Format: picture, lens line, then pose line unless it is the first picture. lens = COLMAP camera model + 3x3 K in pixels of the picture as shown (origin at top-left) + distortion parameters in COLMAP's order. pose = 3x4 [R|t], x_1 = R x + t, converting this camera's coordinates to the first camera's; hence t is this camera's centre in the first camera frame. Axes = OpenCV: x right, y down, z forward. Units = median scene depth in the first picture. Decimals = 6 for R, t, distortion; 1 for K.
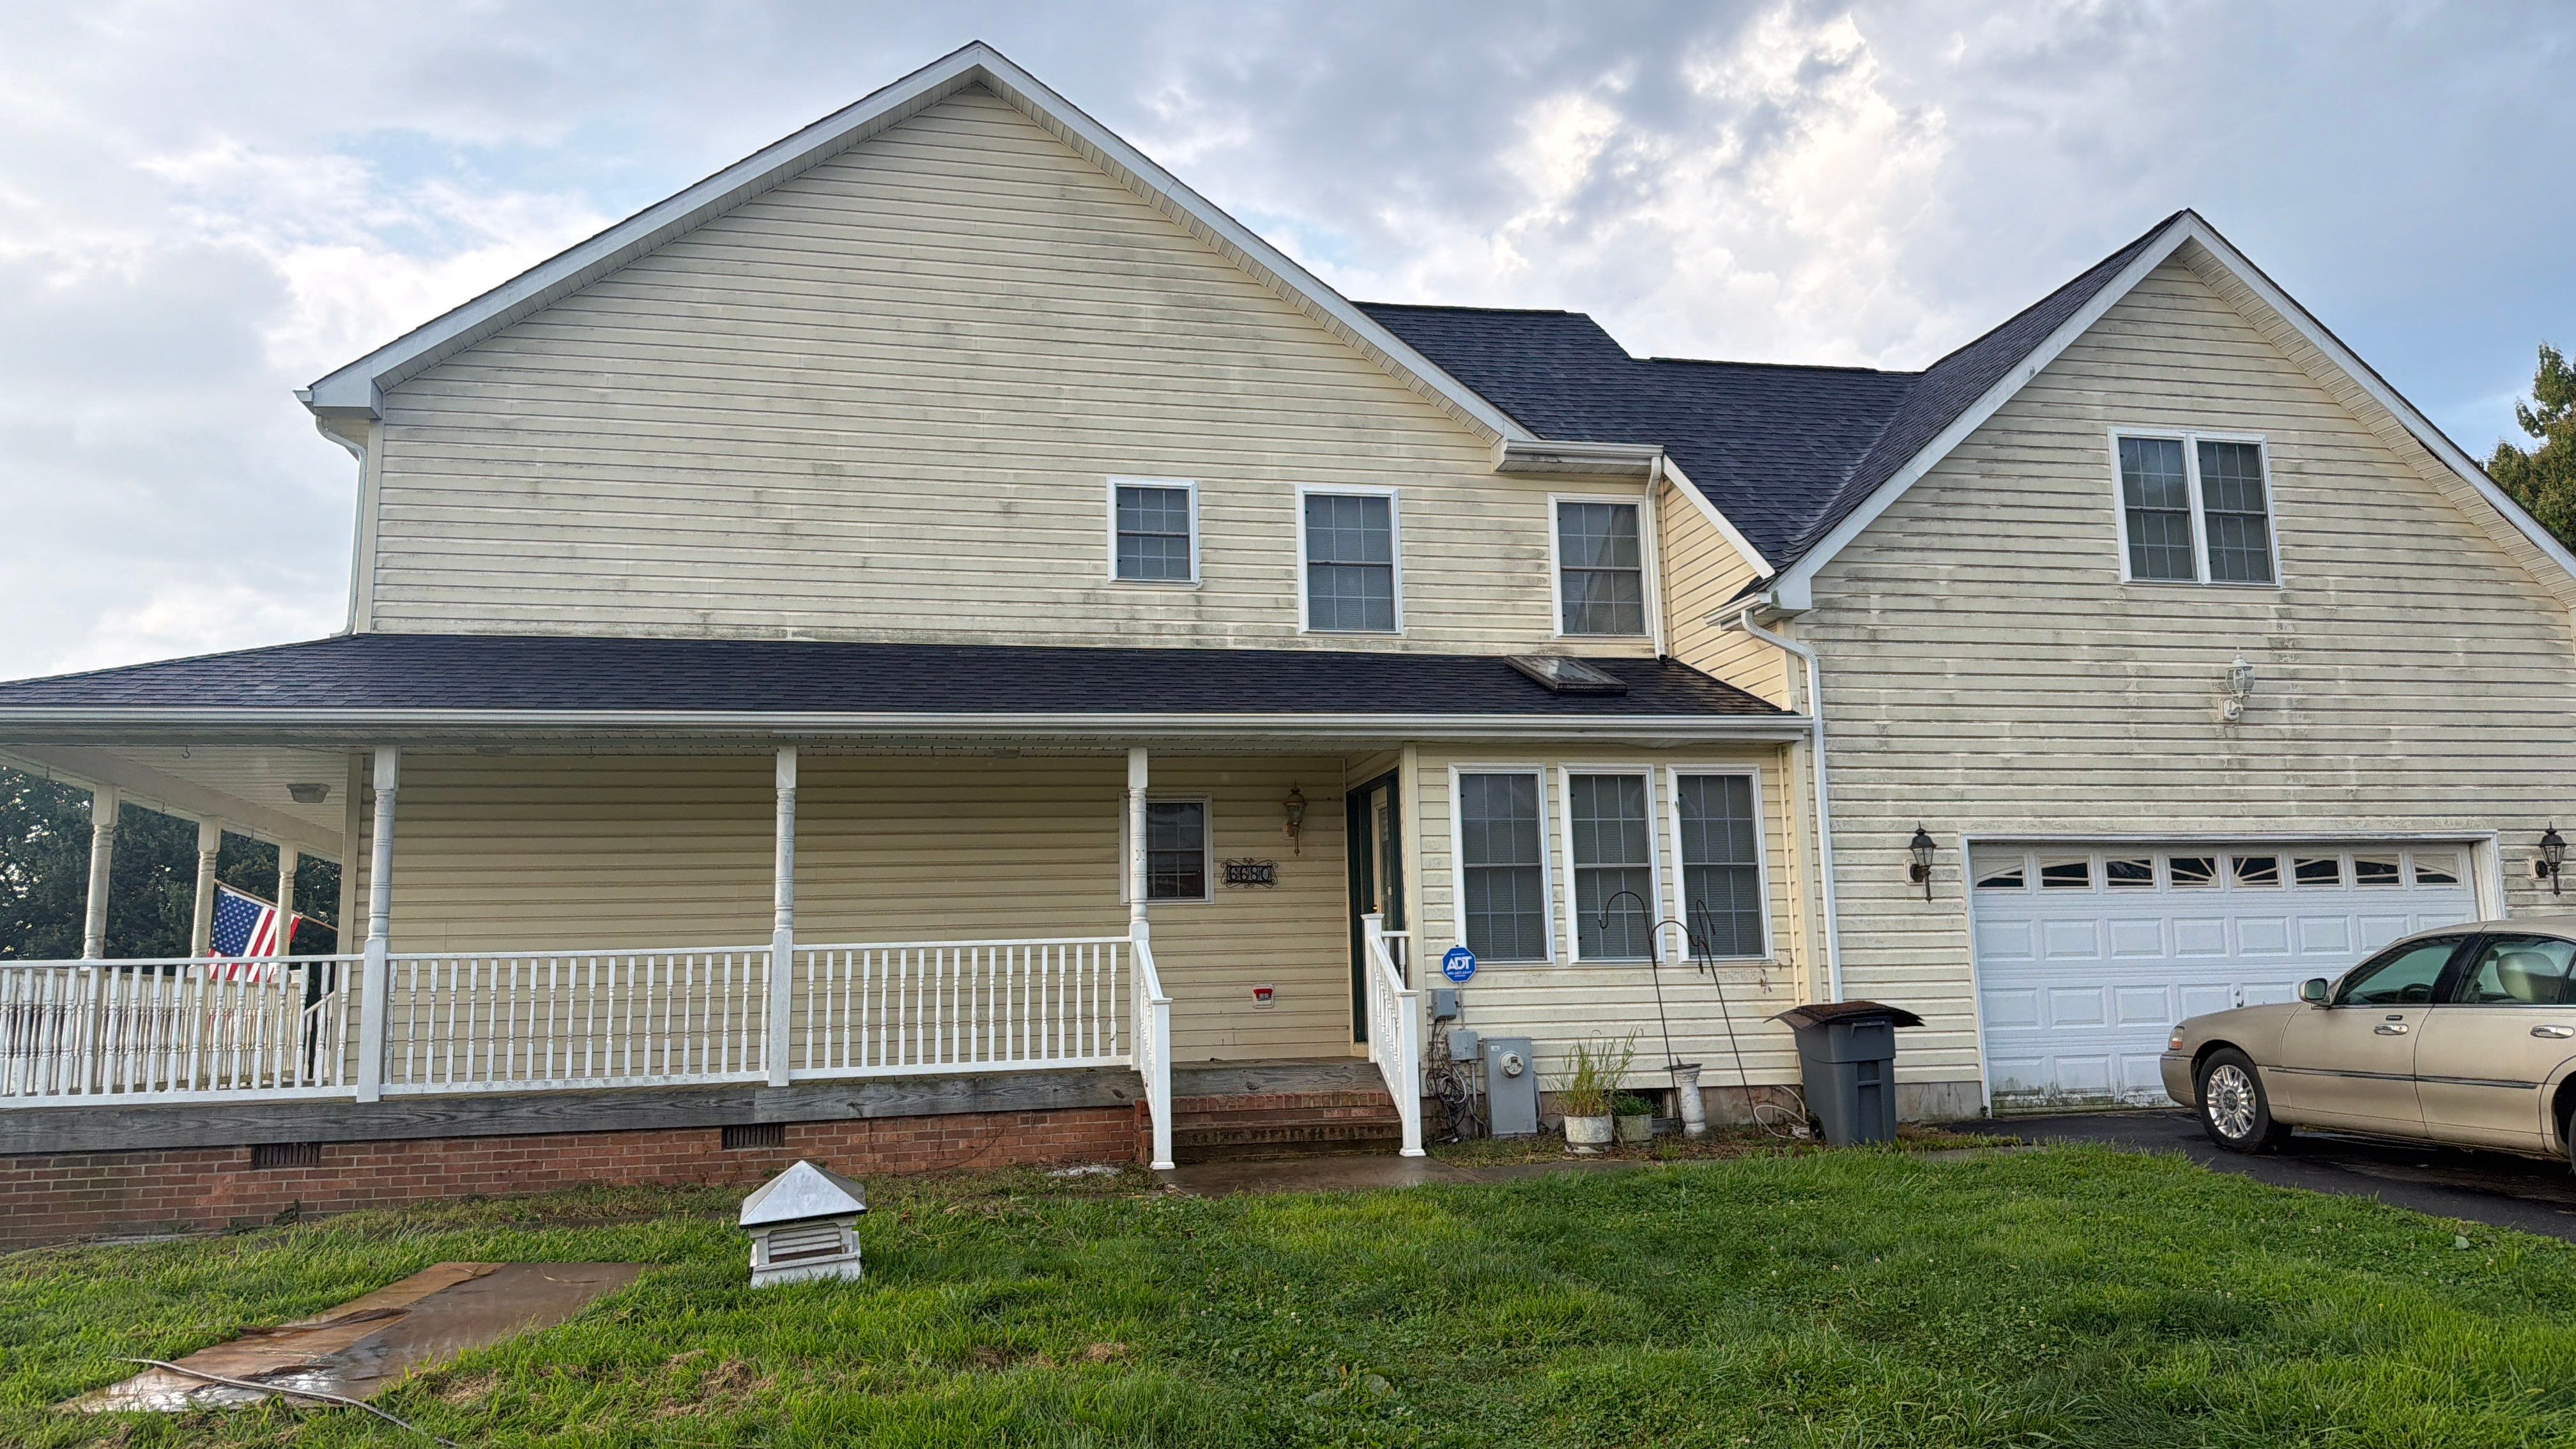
lens RADIAL K [[1809.4, 0, 1260.2], [0, 1809.4, 742.1], [0, 0, 1]] dist [0.058821, -0.068201]
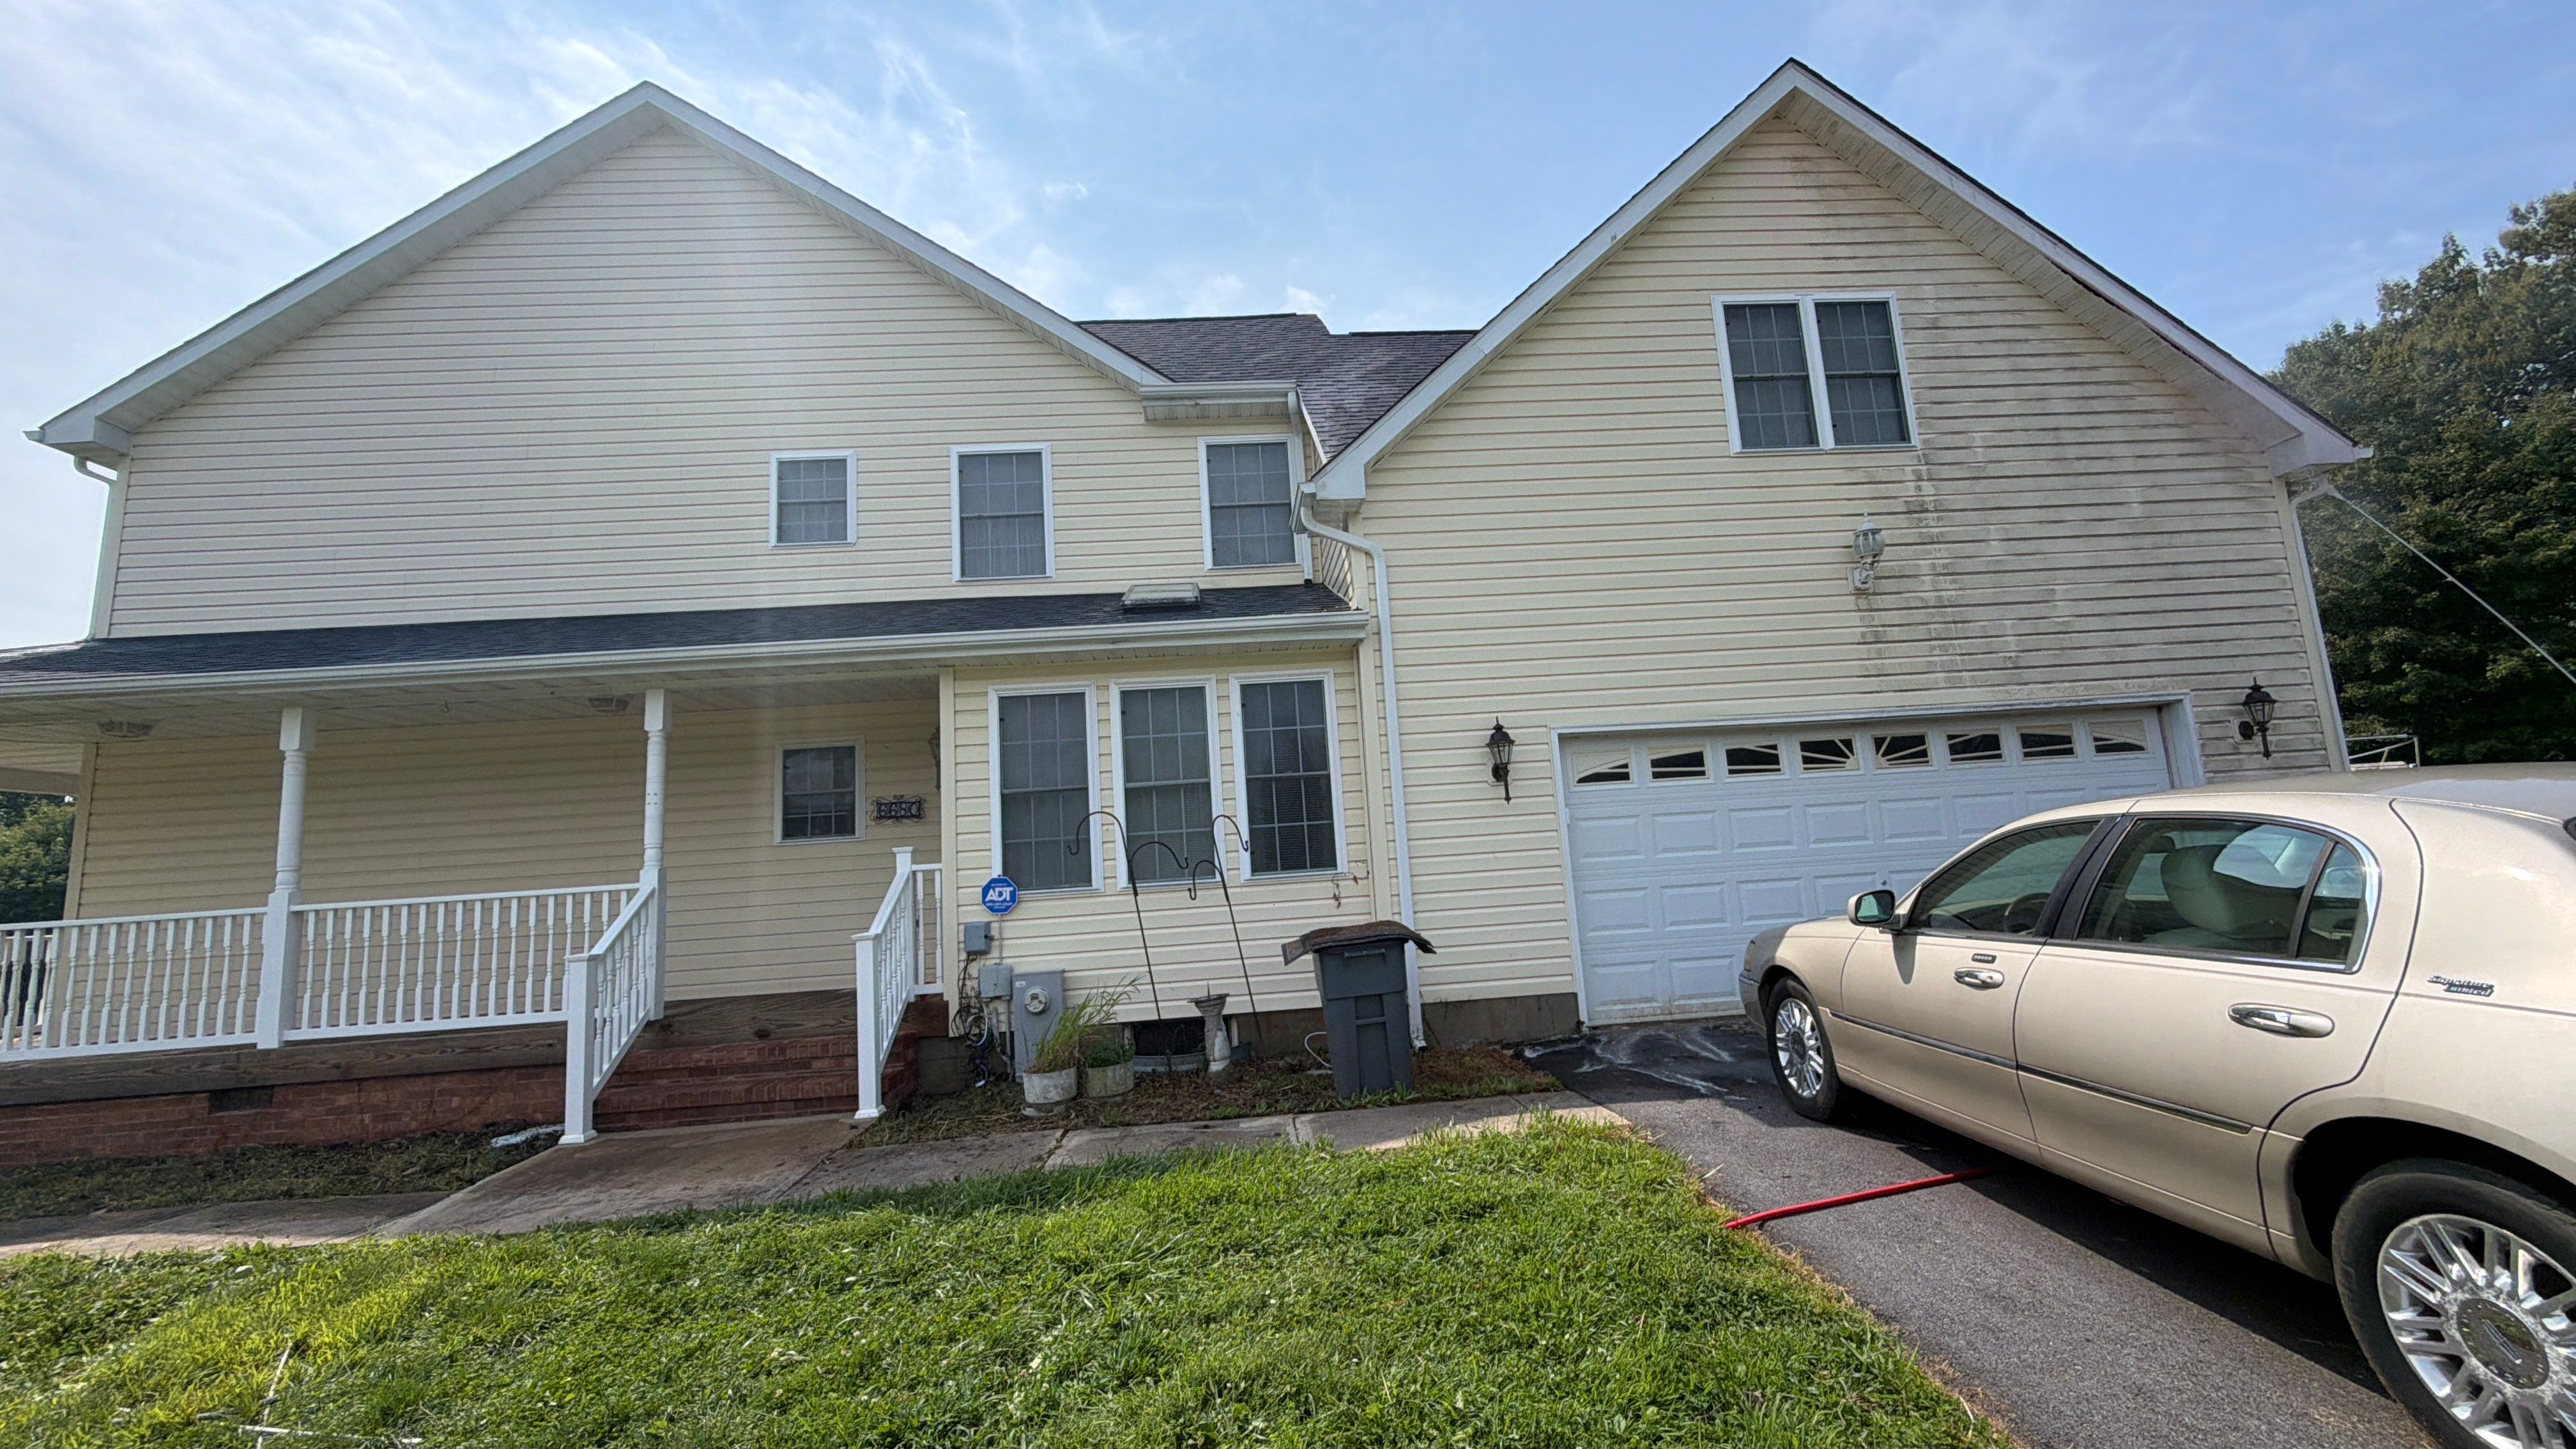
lens RADIAL K [[1029.0, 0, 1279.9], [0, 1029.0, 740.1], [0, 0, 1]] dist [0.001850, 0.000023]
pose [[0.987162, -0.059981, -0.148031, 0.314843], [0.061929, 0.998044, 0.008581, 0.041960], [0.147227, -0.017639, 0.988945, 0.442483]]
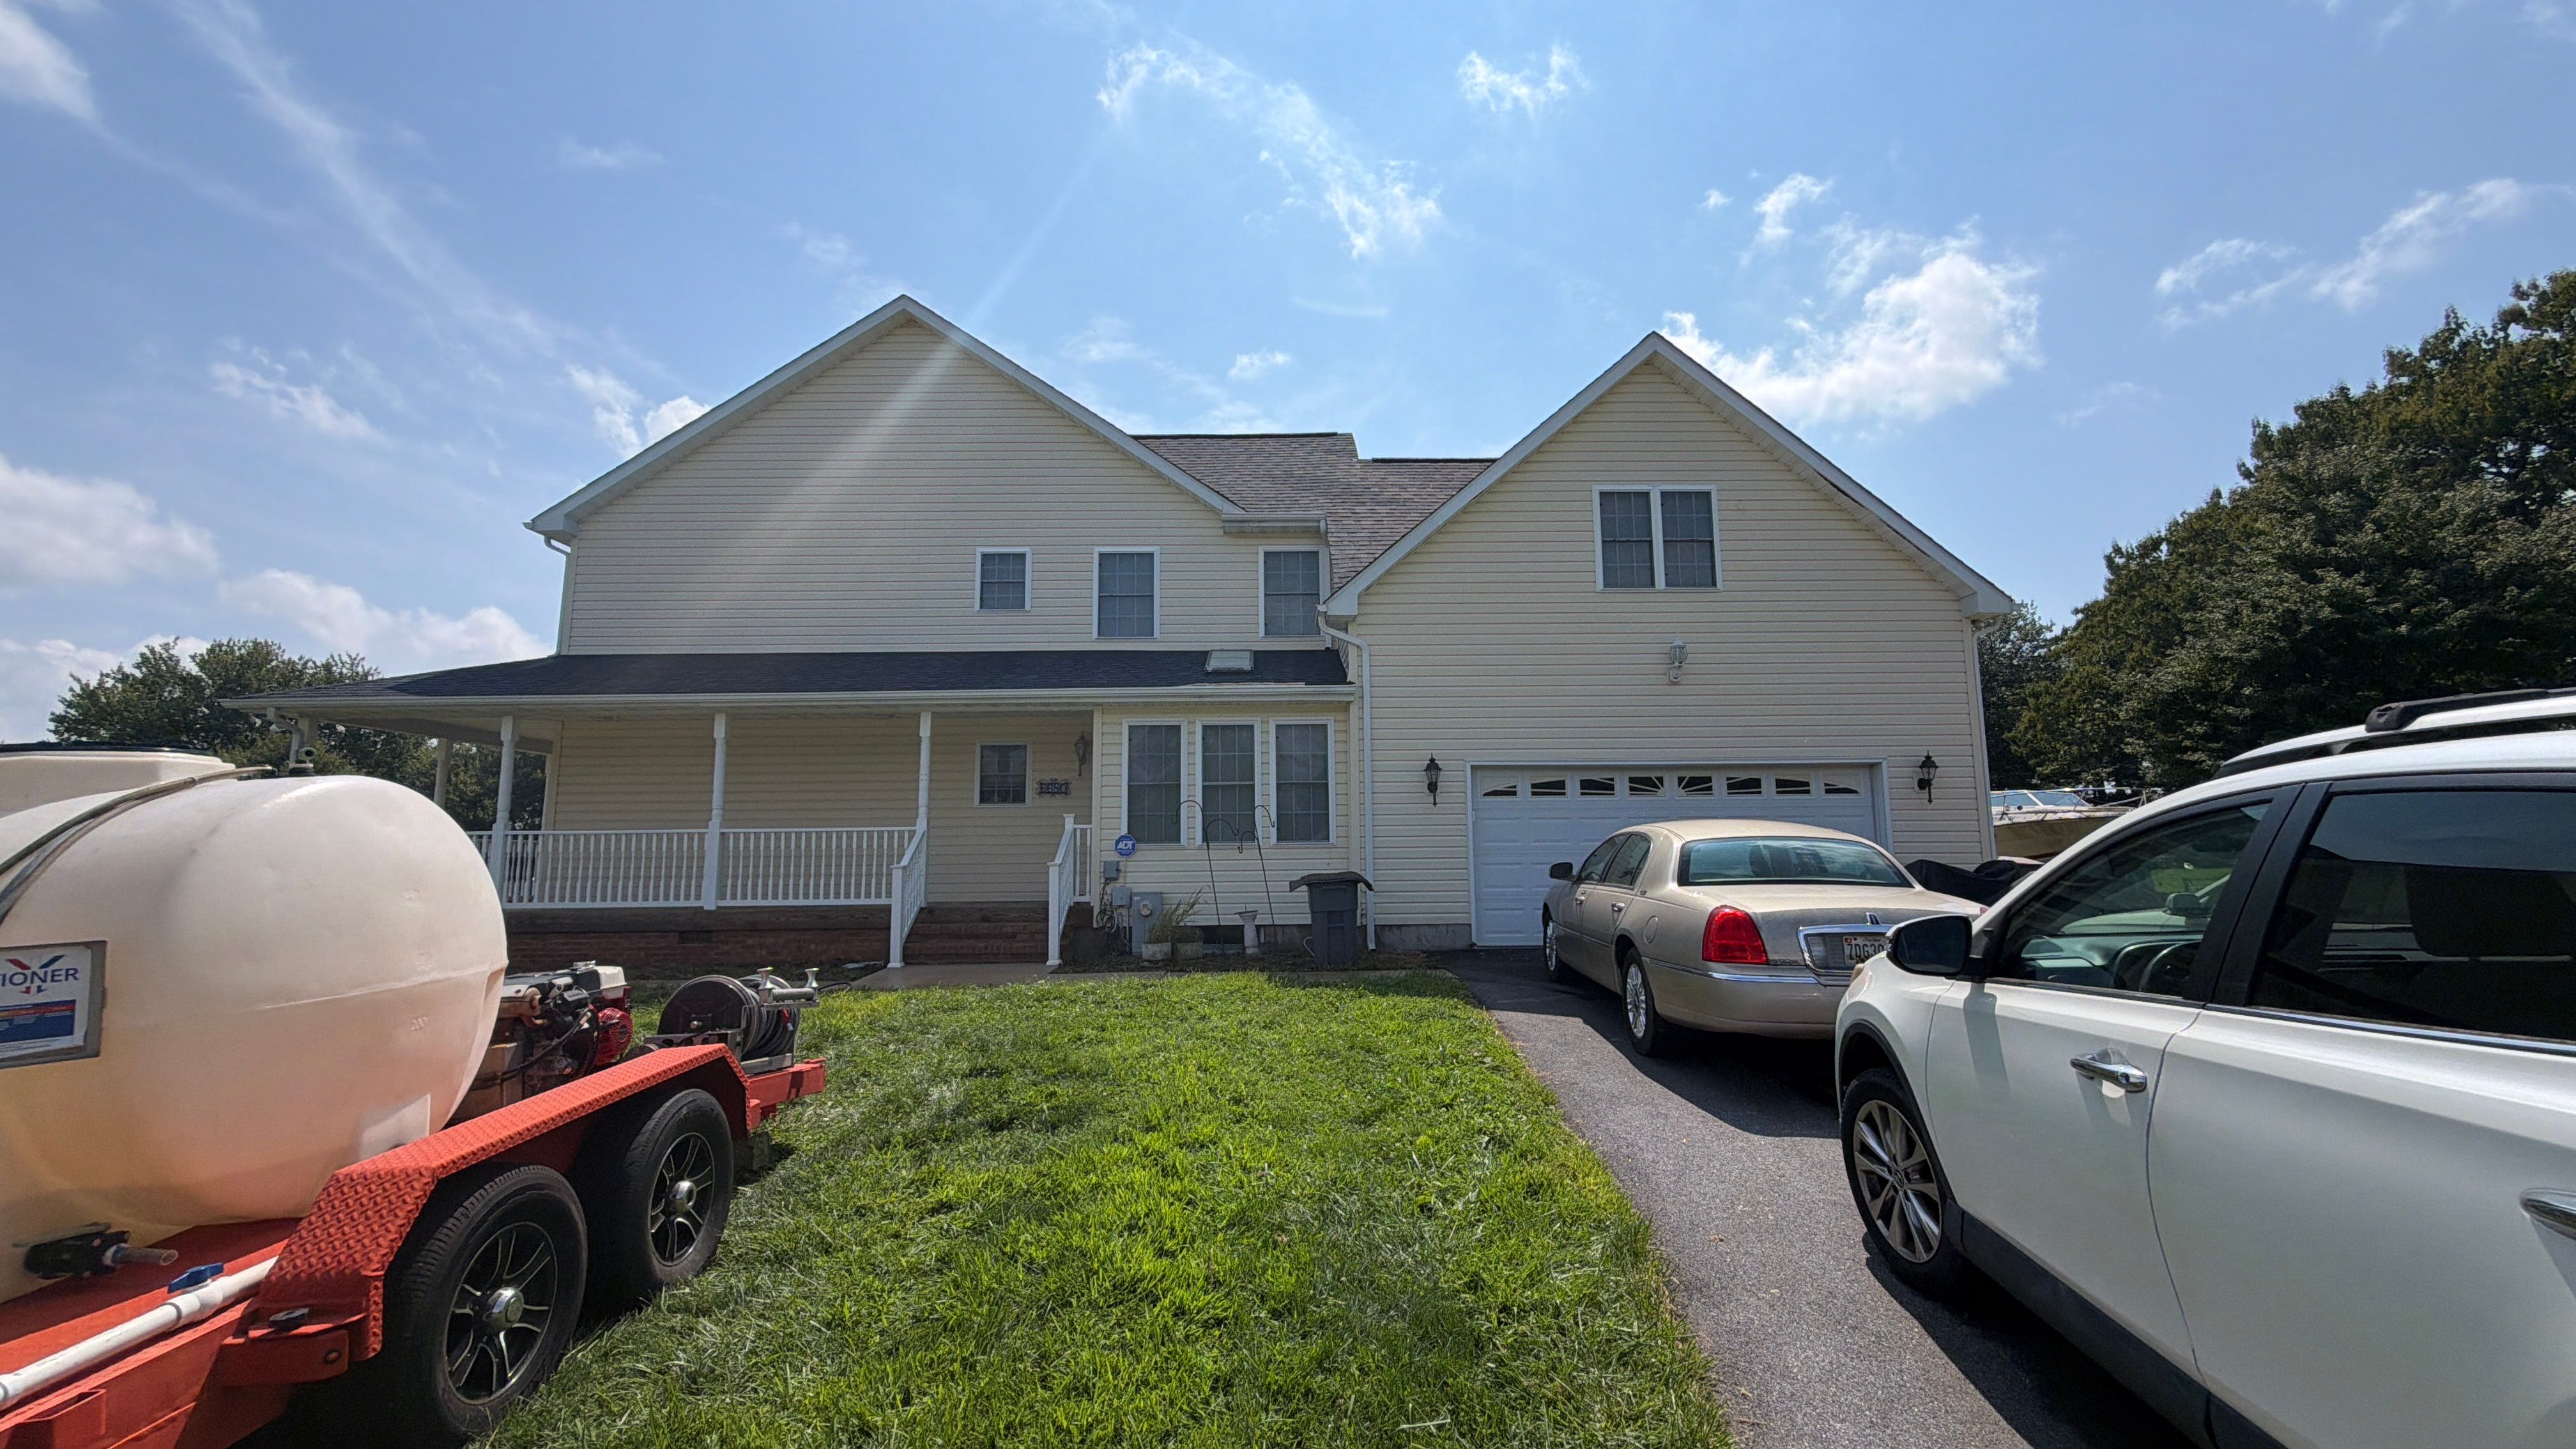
lens RADIAL K [[1029.0, 0, 1278.3], [0, 1029.0, 742.5], [0, 0, 1]] dist [0.001850, 0.000023]
pose [[0.978924, -0.007708, -0.204077, 0.393378], [0.014633, 0.999366, 0.032444, 0.004589], [0.203698, -0.034747, 0.978417, 0.130015]]
